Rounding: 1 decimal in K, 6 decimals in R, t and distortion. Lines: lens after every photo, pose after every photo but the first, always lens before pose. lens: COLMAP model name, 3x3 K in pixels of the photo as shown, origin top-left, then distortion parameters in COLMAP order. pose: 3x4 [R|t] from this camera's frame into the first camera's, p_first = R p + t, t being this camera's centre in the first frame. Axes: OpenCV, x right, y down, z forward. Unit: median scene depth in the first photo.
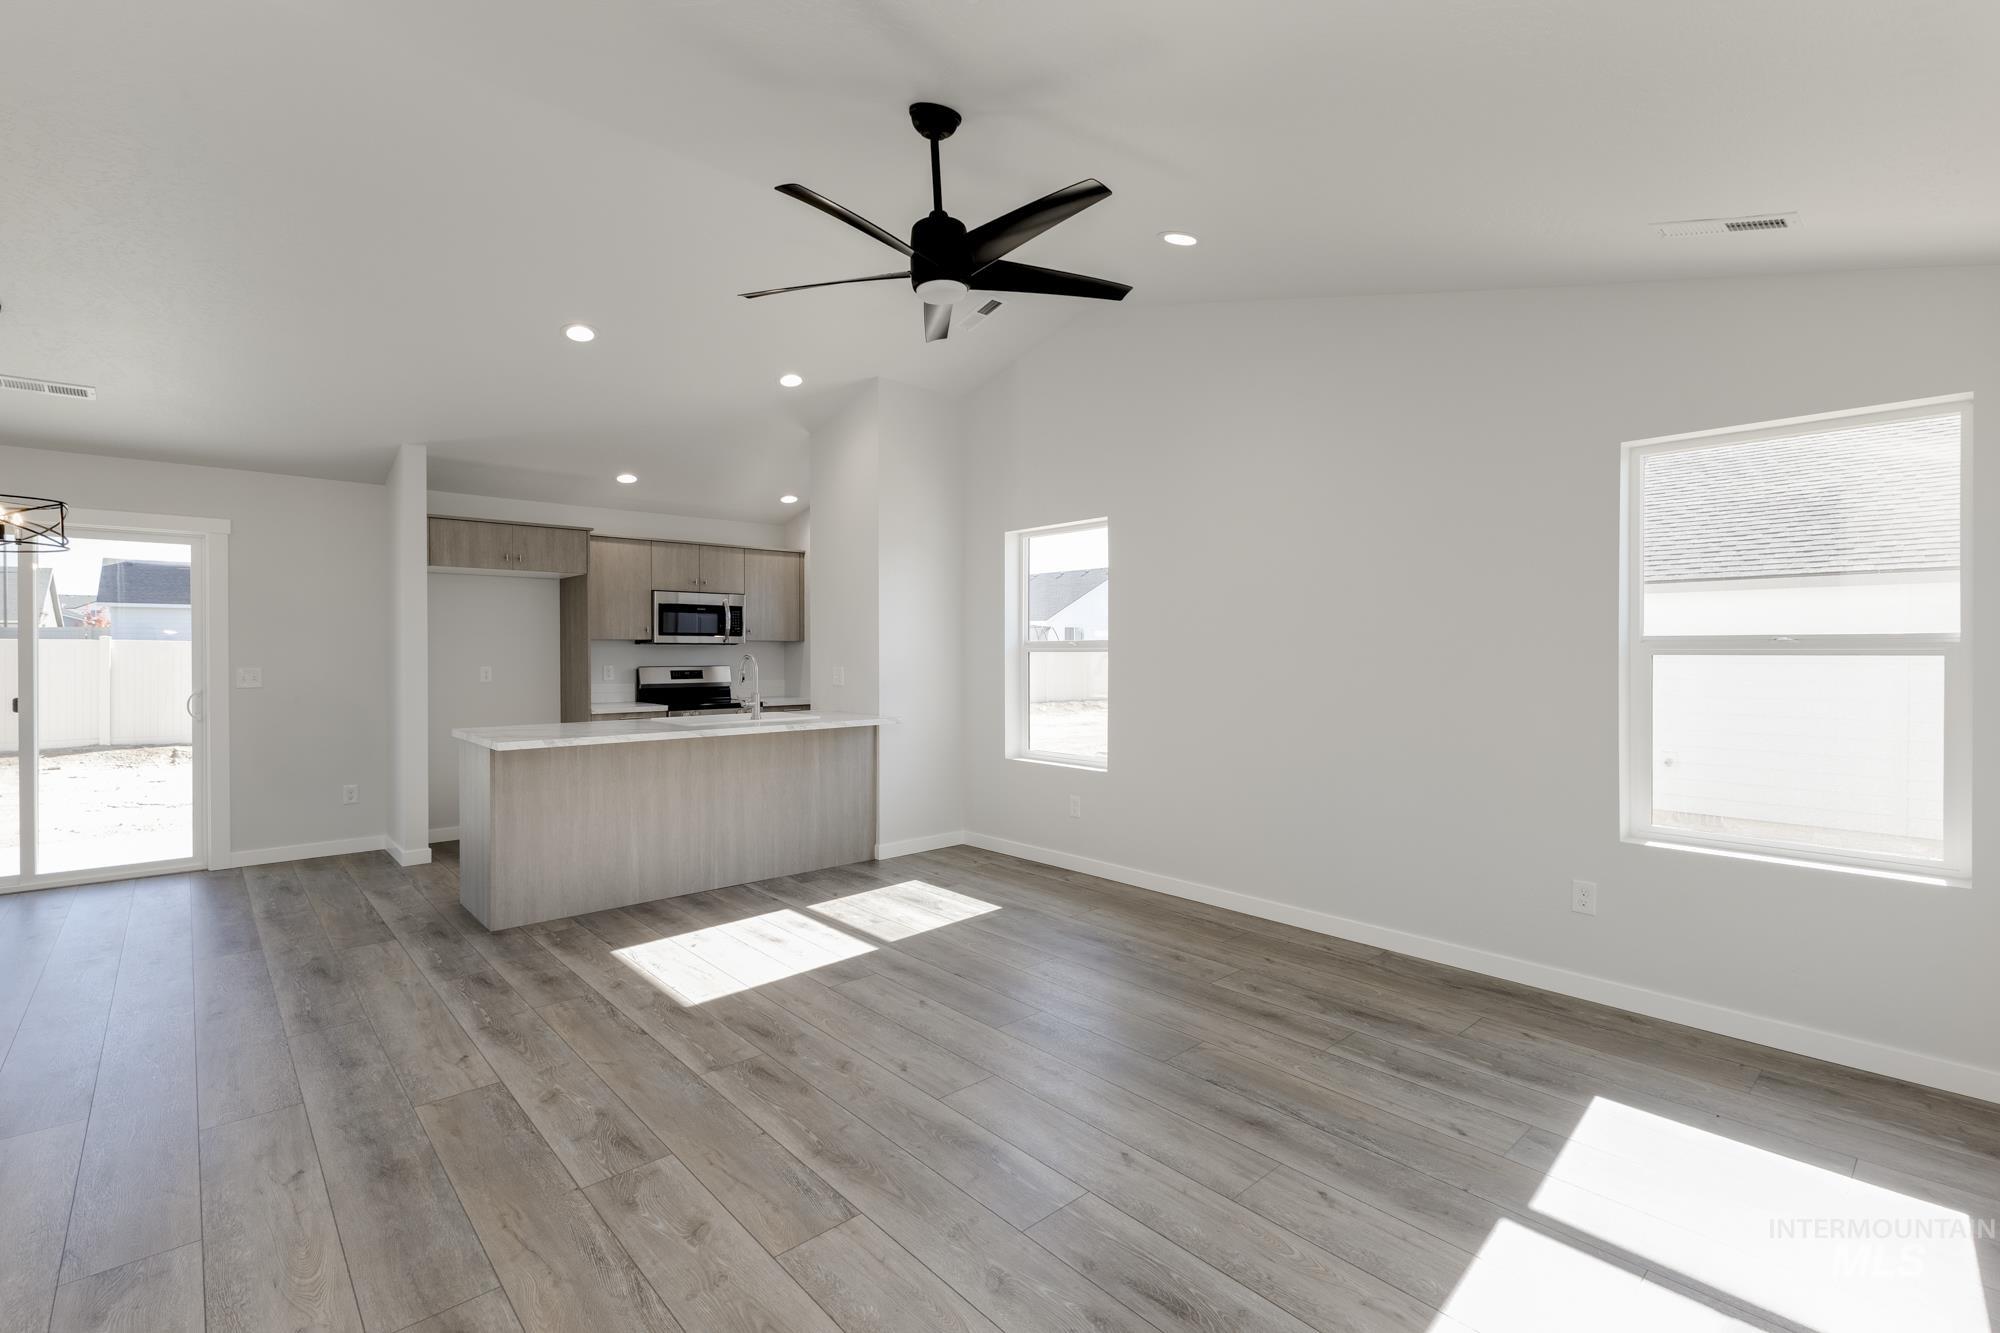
lens RADIAL K [[891.9, 0, 1005.1], [0, 891.9, 656.4], [0, 0, 1]] dist [0.005141, -0.001696]
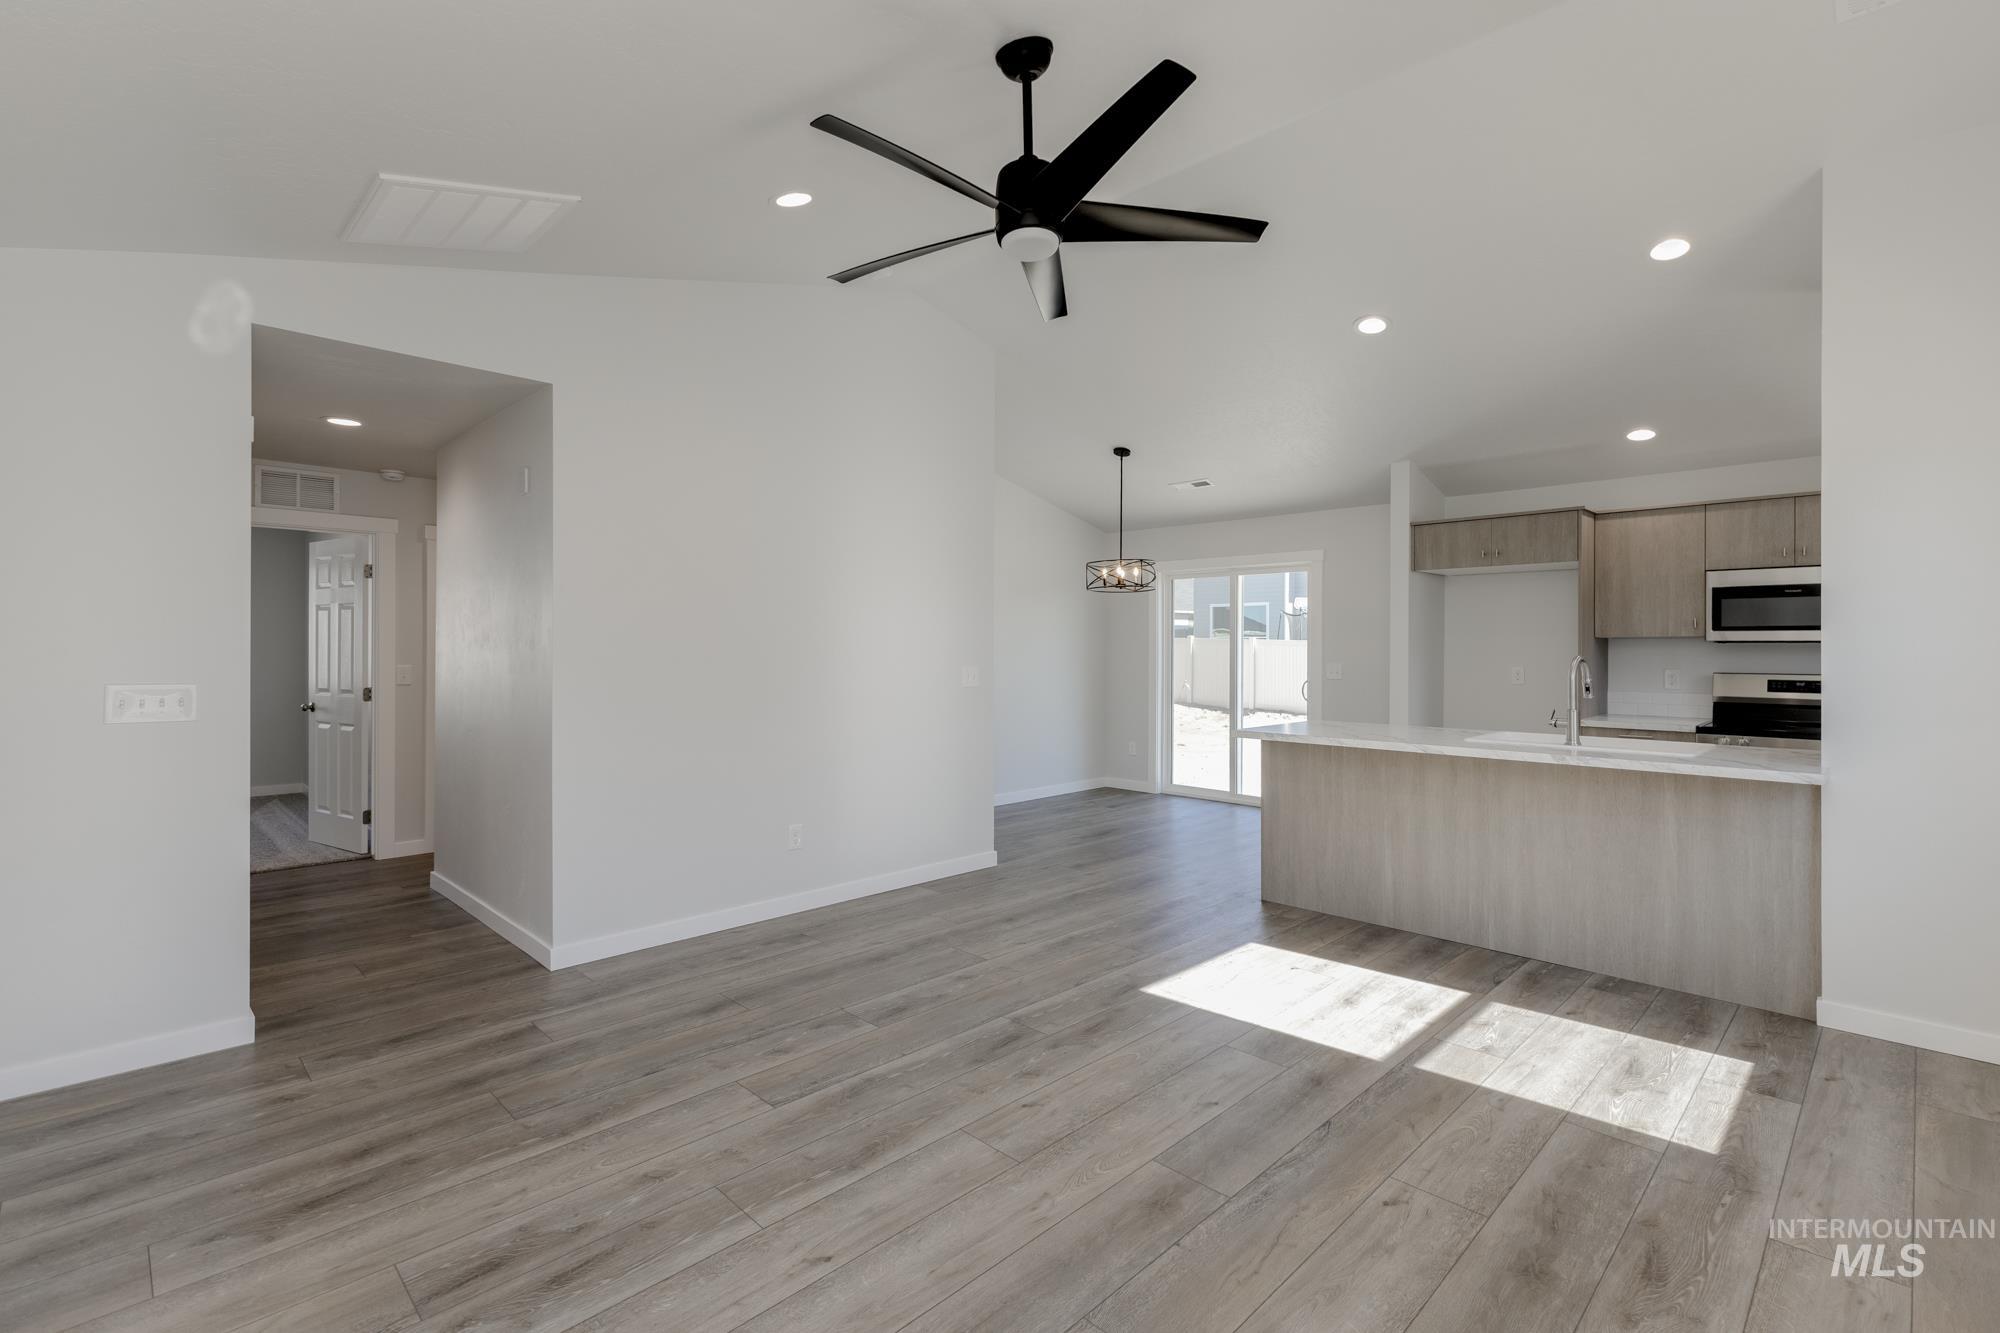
lens RADIAL K [[891.9, 0, 1003.9], [0, 891.9, 649.7], [0, 0, 1]] dist [0.005141, -0.001696]
pose [[0.050870, 0.000385, -0.998705, 0.513240], [-0.009395, 0.999956, -0.000093, -0.003815], [0.998661, 0.009387, 0.050871, 0.592539]]
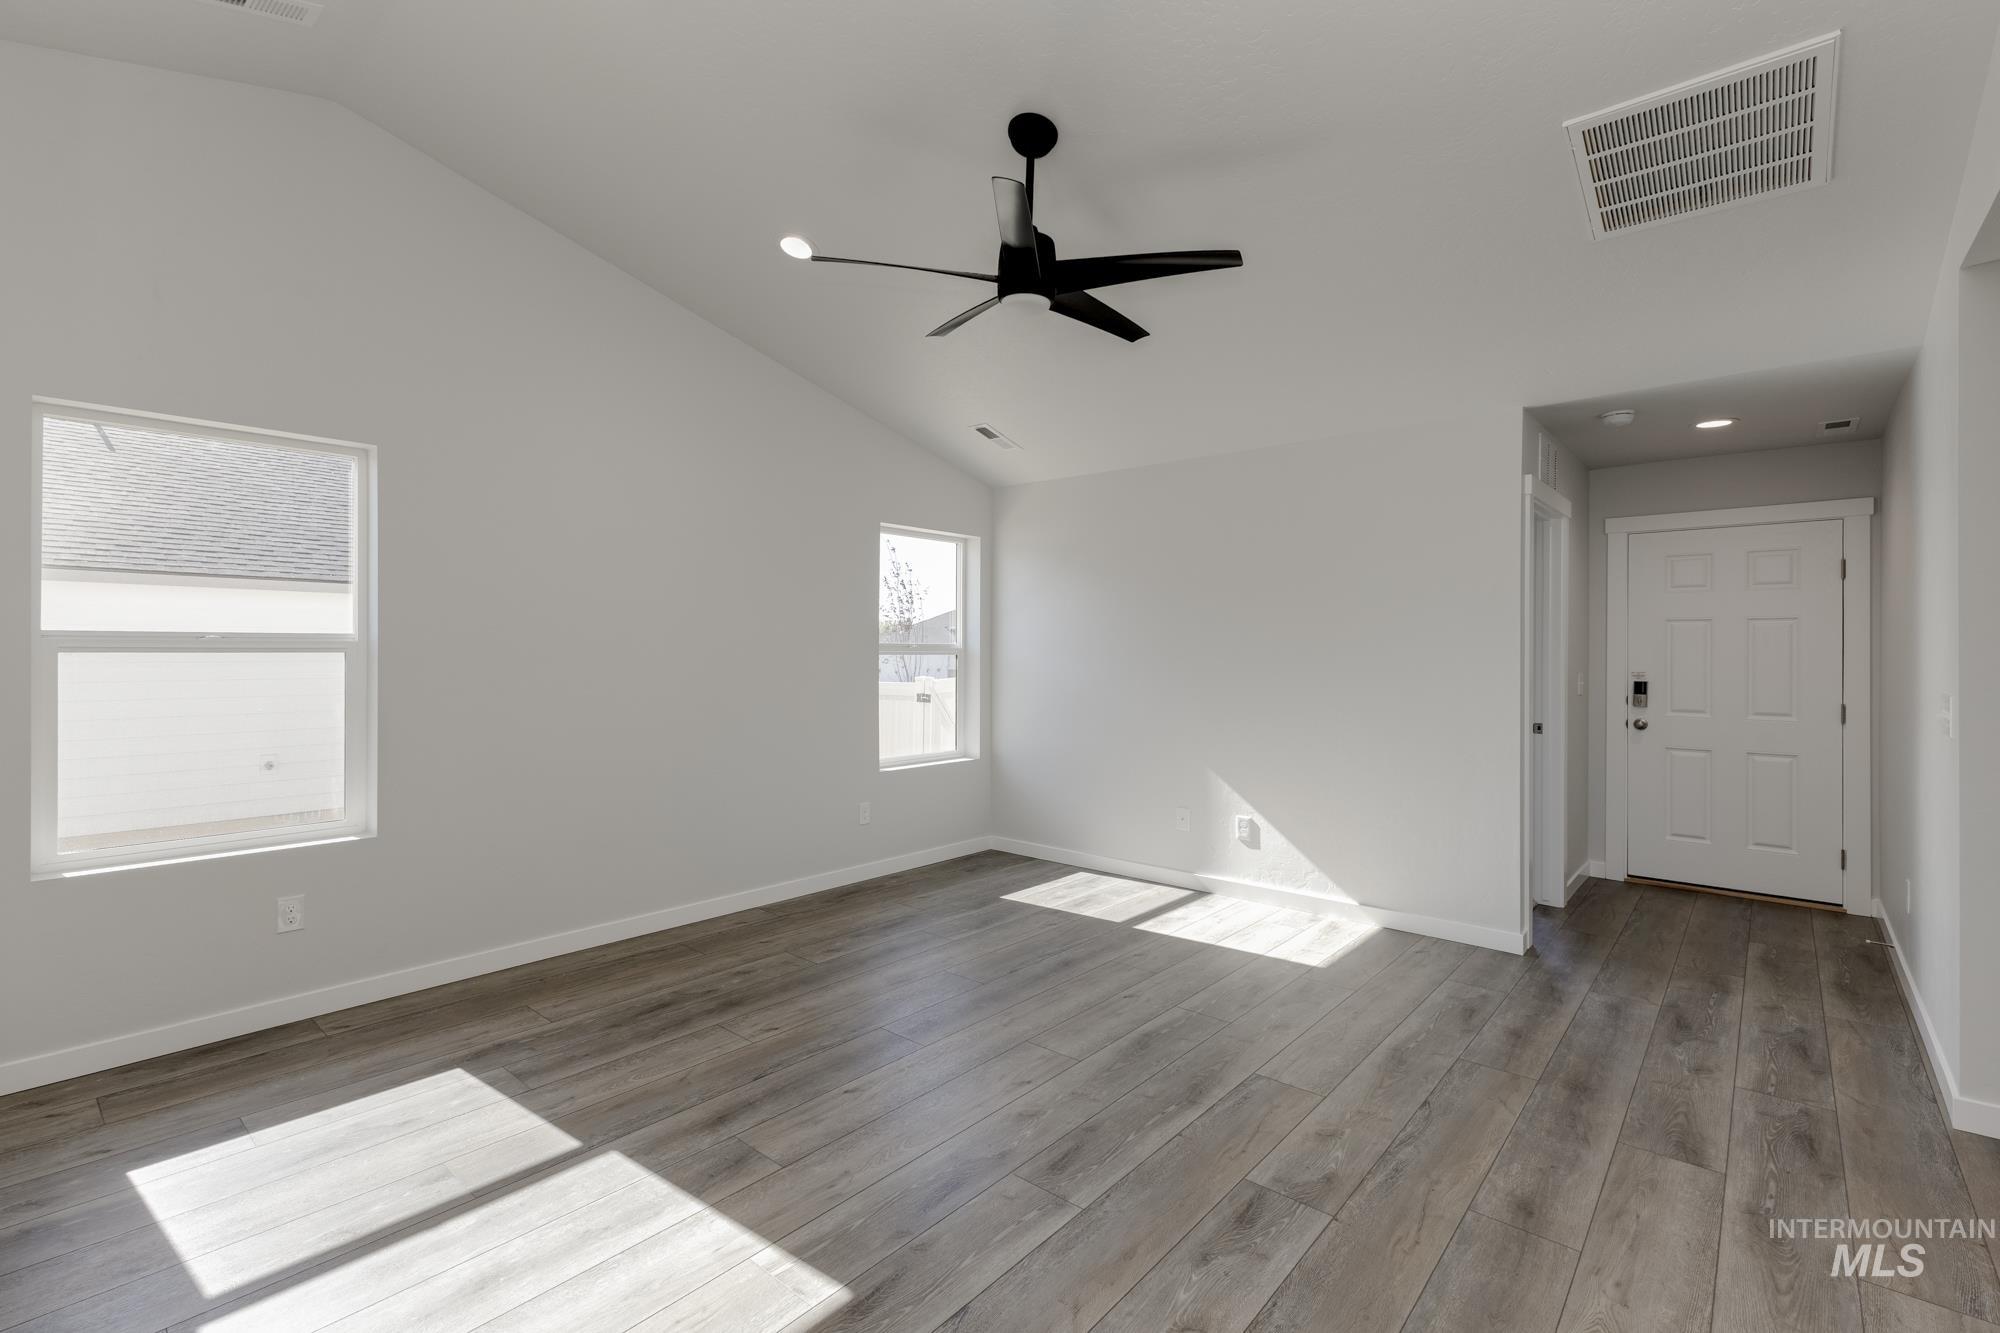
lens RADIAL K [[891.9, 0, 990.6], [0, 891.9, 662.5], [0, 0, 1]] dist [0.005141, -0.001696]
pose [[-0.108507, -0.013871, 0.993999, -0.689773], [0.003391, 0.999892, 0.014323, -0.008436], [-0.994090, 0.004925, -0.108449, 0.732442]]
